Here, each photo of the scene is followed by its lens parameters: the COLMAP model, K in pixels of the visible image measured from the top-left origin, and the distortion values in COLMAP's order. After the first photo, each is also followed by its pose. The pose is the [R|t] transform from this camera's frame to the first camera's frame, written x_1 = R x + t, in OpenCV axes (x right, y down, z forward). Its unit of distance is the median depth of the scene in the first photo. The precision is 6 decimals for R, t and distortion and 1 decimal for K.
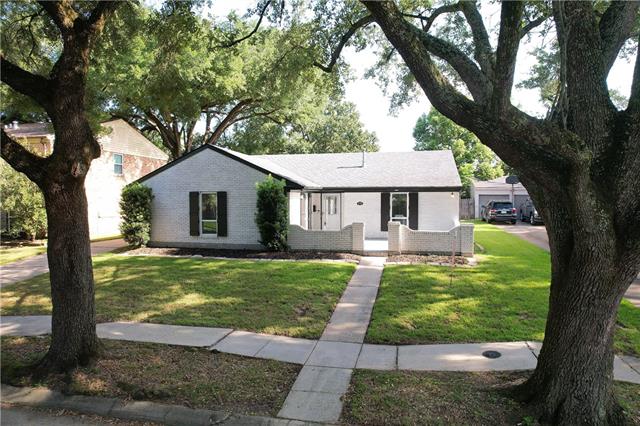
lens RADIAL K [[405.1, 0, 320.4], [0, 405.1, 203.9], [0, 0, 1]] dist [-0.002147, -0.000504]
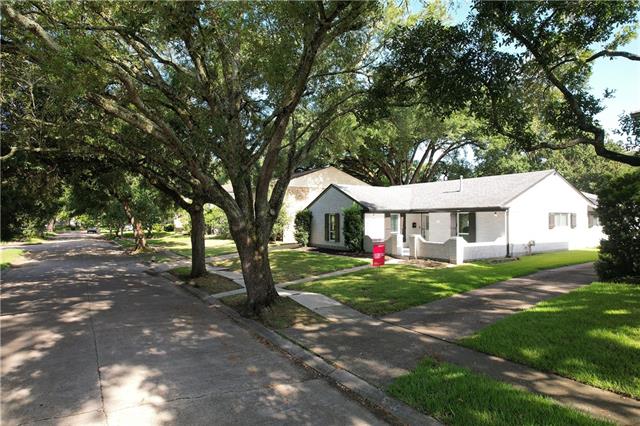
lens RADIAL K [[405.1, 0, 320.4], [0, 405.1, 203.9], [0, 0, 1]] dist [-0.002147, -0.000504]
pose [[0.710137, -0.025047, -0.703618, 0.807255], [-0.010298, 0.998891, -0.045952, 0.006446], [0.703989, 0.039878, 0.709091, -0.163142]]
